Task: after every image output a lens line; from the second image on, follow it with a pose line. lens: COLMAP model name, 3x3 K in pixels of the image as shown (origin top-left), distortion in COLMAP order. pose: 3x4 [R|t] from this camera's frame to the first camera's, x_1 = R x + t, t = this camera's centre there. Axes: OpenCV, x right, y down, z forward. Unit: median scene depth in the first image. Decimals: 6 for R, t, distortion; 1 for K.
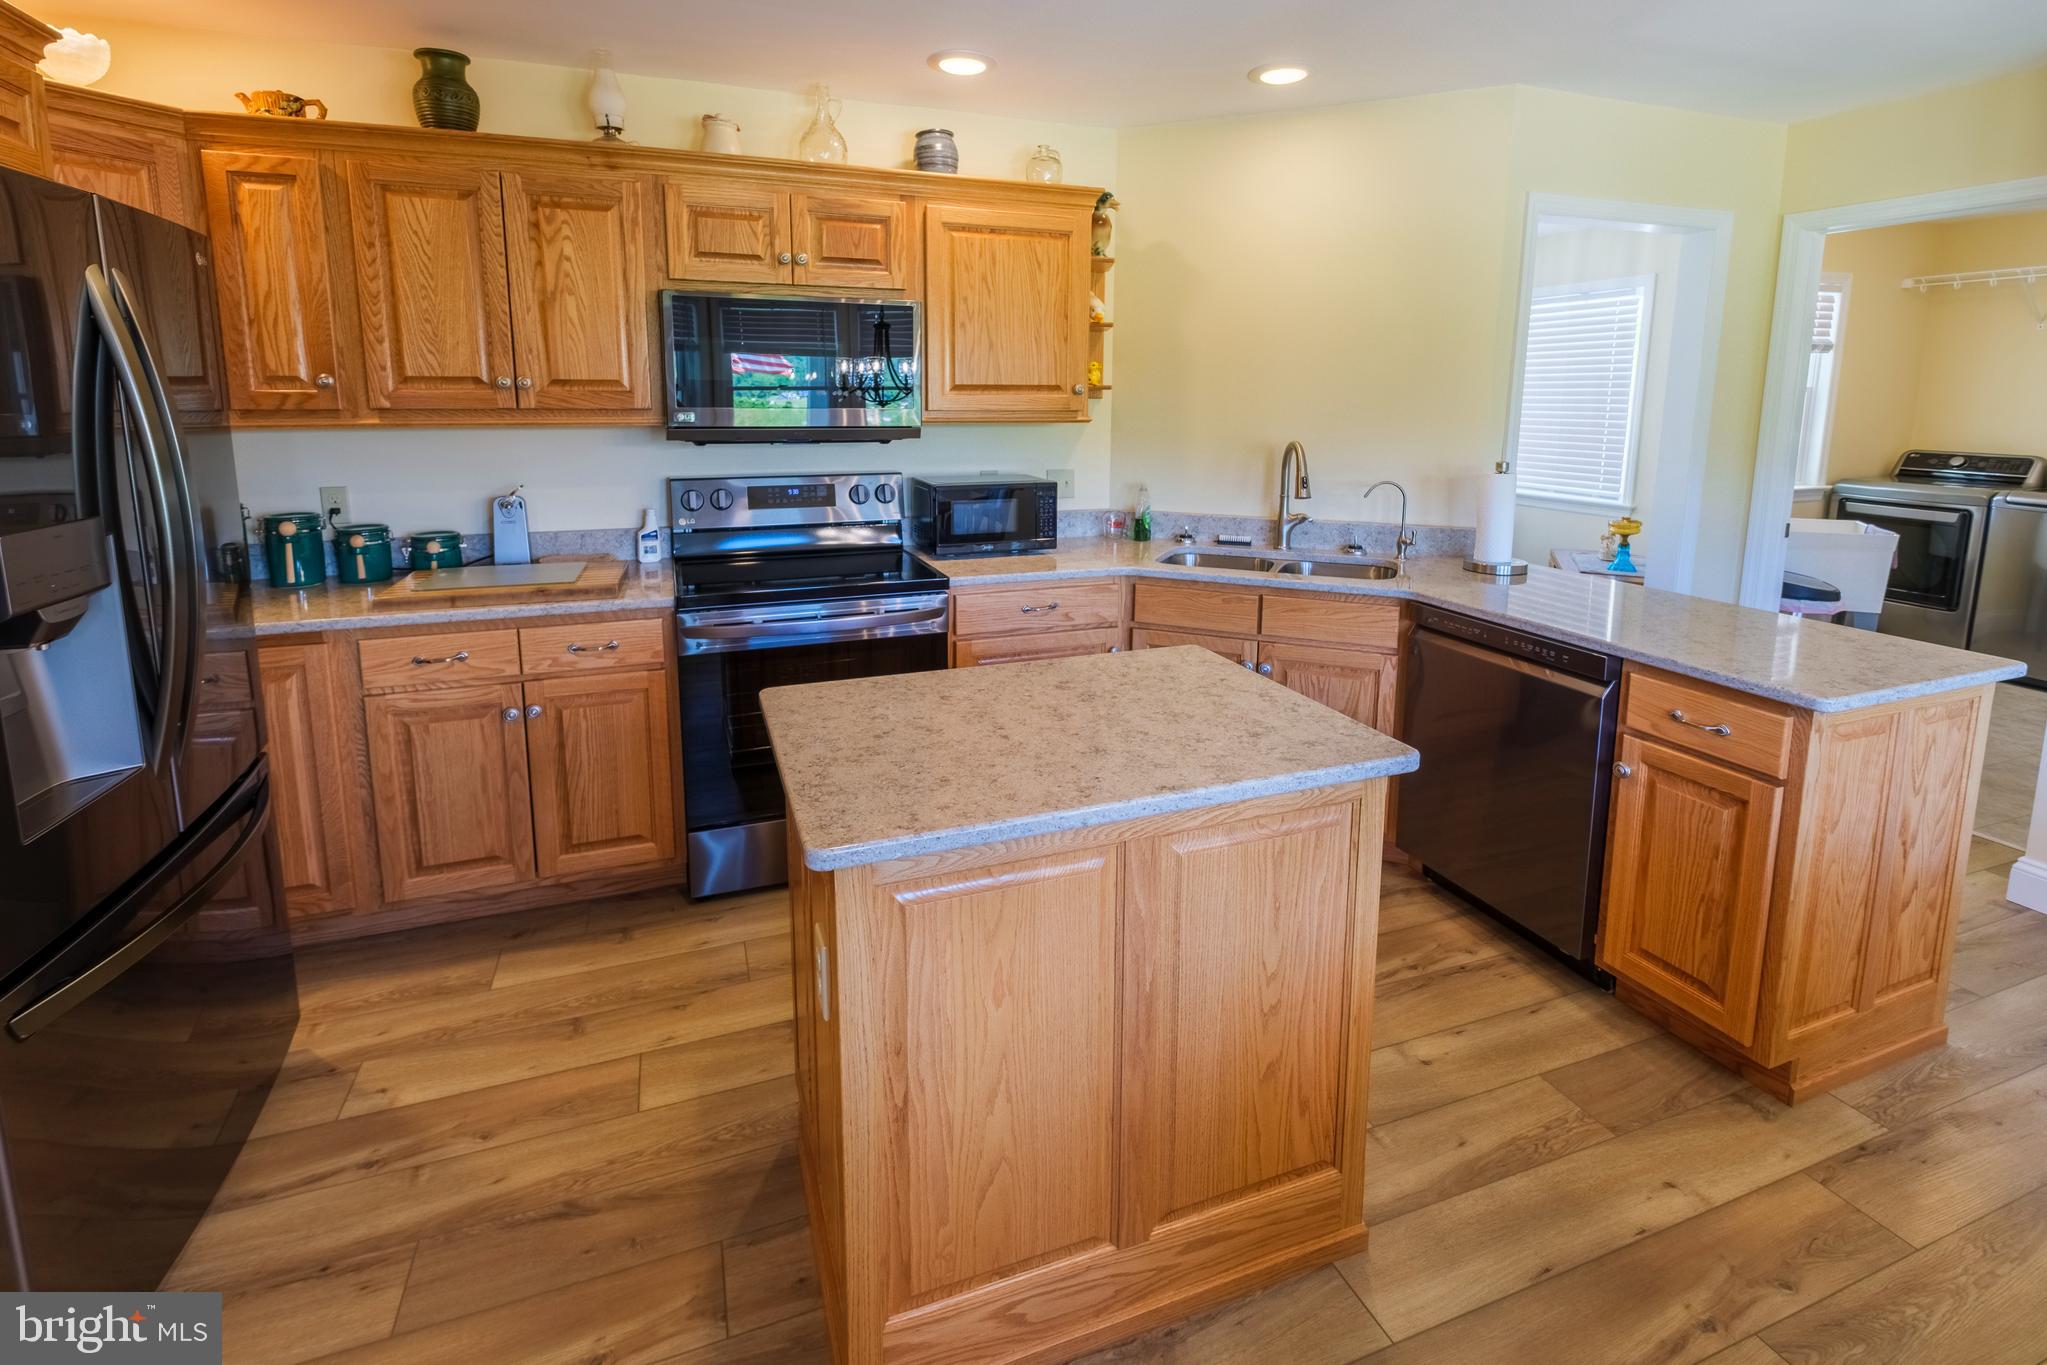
lens RADIAL K [[926.1, 0, 1024.5], [0, 926.1, 526.5], [0, 0, 1]] dist [0.002760, -0.003383]
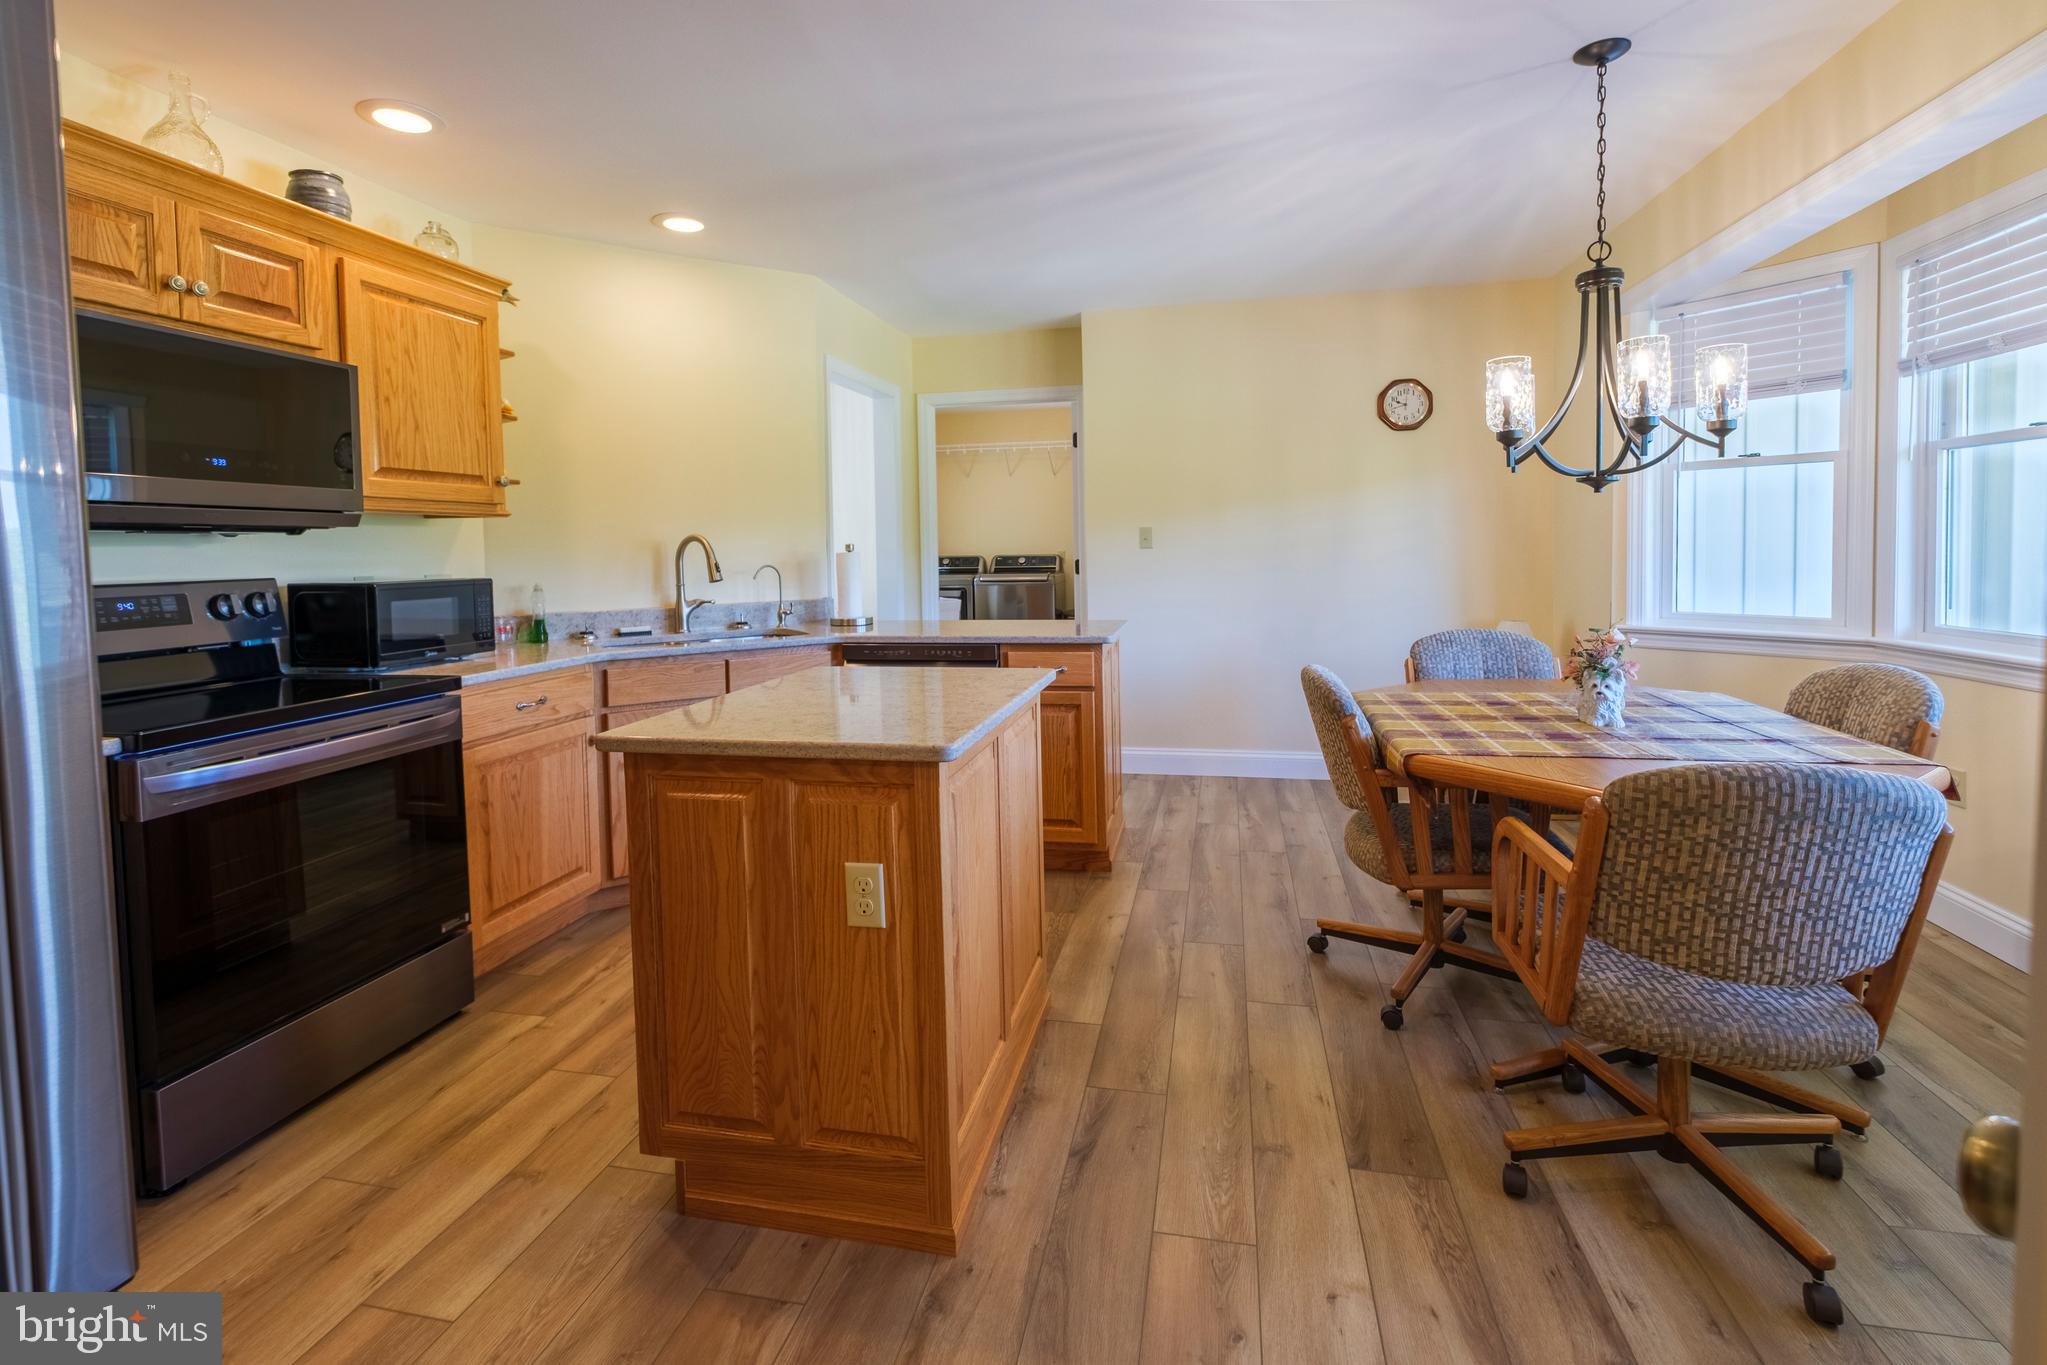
lens RADIAL K [[926.1, 0, 1007.6], [0, 926.1, 589.4], [0, 0, 1]] dist [0.002760, -0.003383]
pose [[0.547413, -0.054542, 0.835083, -0.490100], [0.141144, 0.989596, -0.027889, 0.066526], [-0.824874, 0.133133, 0.549416, 0.063250]]
